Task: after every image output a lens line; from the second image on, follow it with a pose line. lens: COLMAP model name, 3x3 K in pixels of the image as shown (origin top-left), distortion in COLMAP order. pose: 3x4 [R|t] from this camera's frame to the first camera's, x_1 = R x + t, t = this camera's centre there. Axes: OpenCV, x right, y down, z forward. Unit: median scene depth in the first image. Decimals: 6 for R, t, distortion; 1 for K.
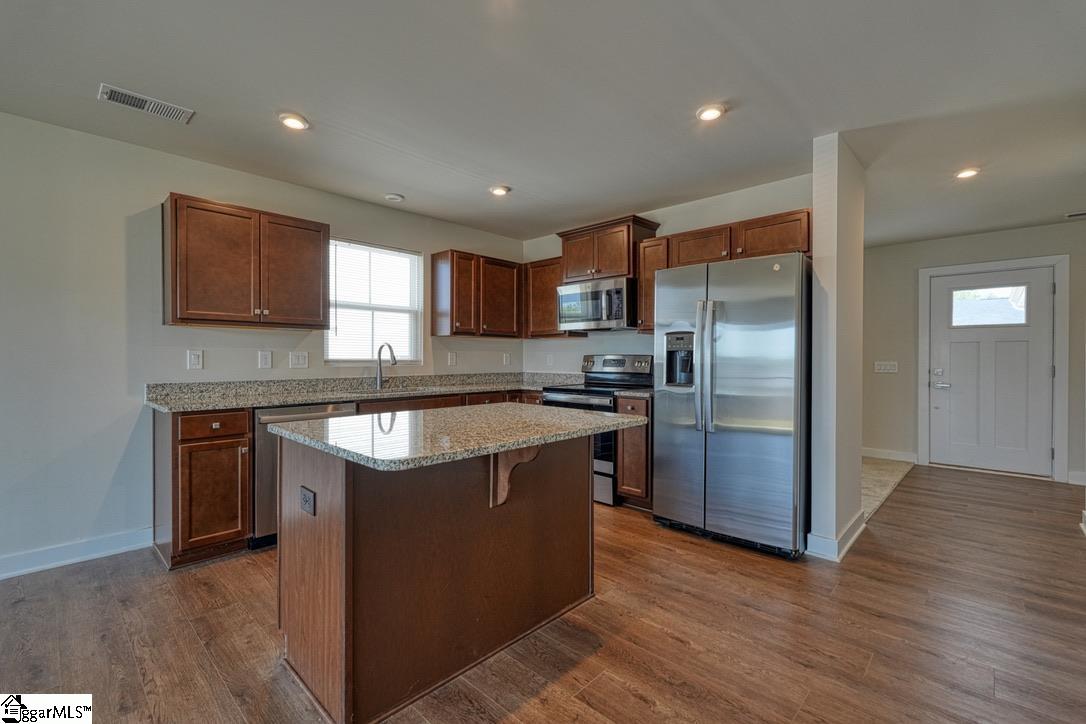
lens RADIAL K [[475.4, 0, 543.0], [0, 475.4, 362.0], [0, 0, 1]] dist [0.002586, 0.000604]
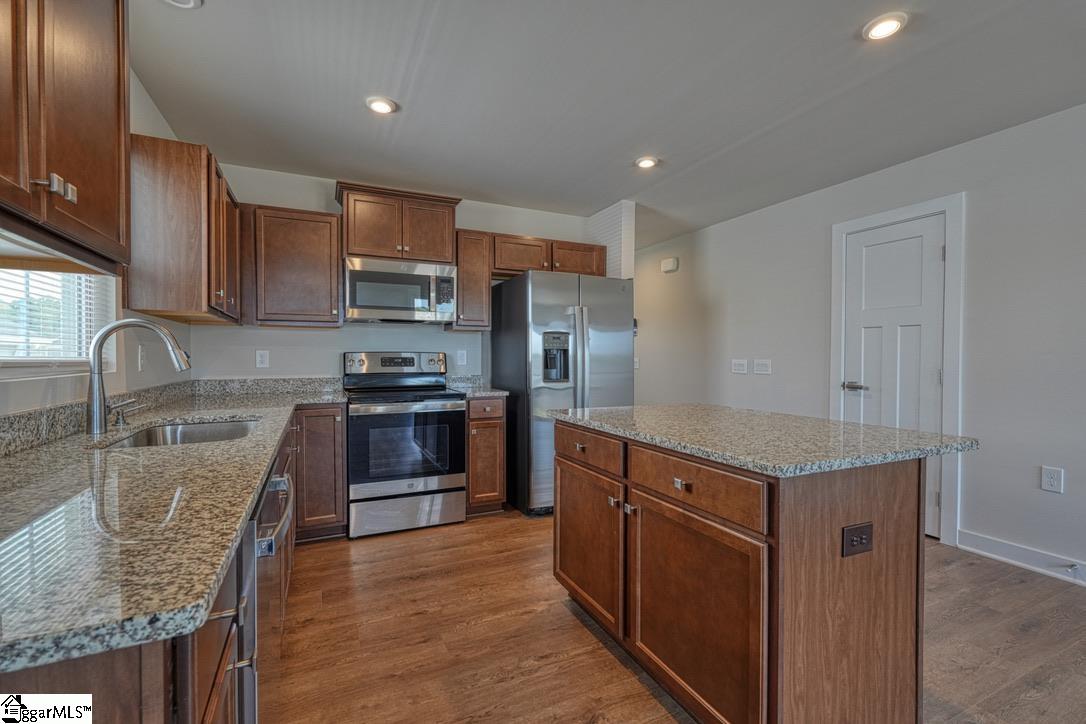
lens RADIAL K [[475.4, 0, 543.0], [0, 475.4, 362.0], [0, 0, 1]] dist [0.002586, 0.000604]
pose [[0.360051, -0.012238, 0.932852, -0.630240], [0.008815, 0.999914, 0.009715, -0.004029], [-0.932891, 0.004725, 0.360128, 0.540592]]
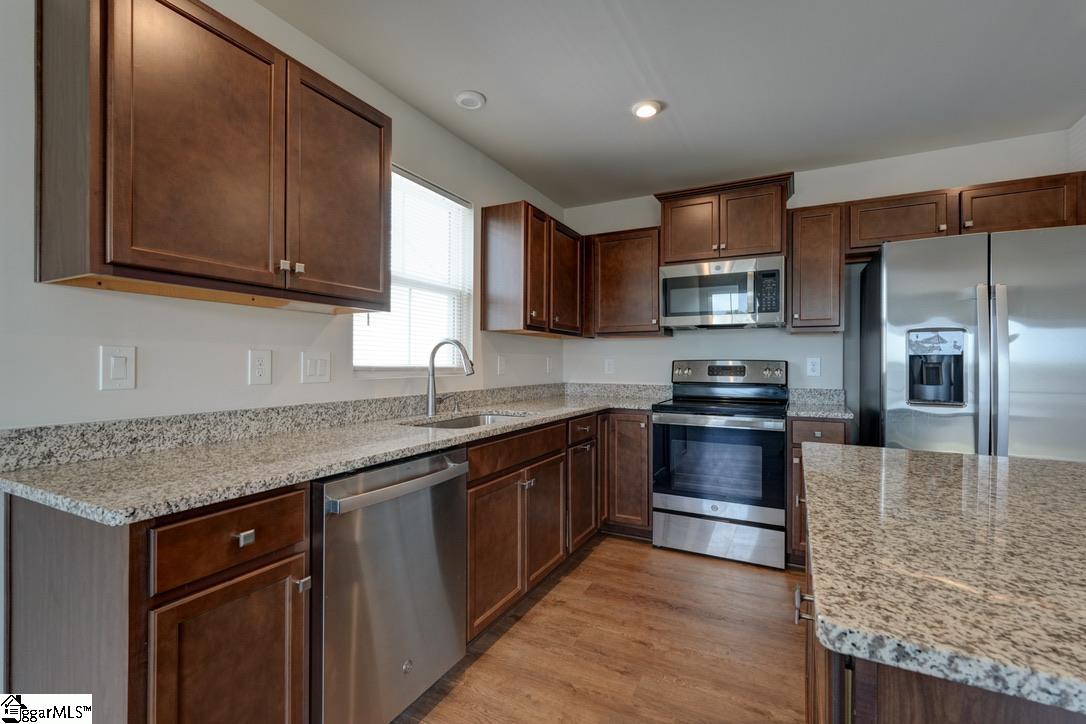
lens RADIAL K [[480.2, 0, 543.0], [0, 480.2, 362.0], [0, 0, 1]] dist [0.002721, 0.000316]
pose [[0.961262, 0.002531, 0.275624, -0.405712], [0.000276, 0.999948, -0.010145, -0.004762], [-0.275635, 0.009828, 0.961212, 0.398908]]
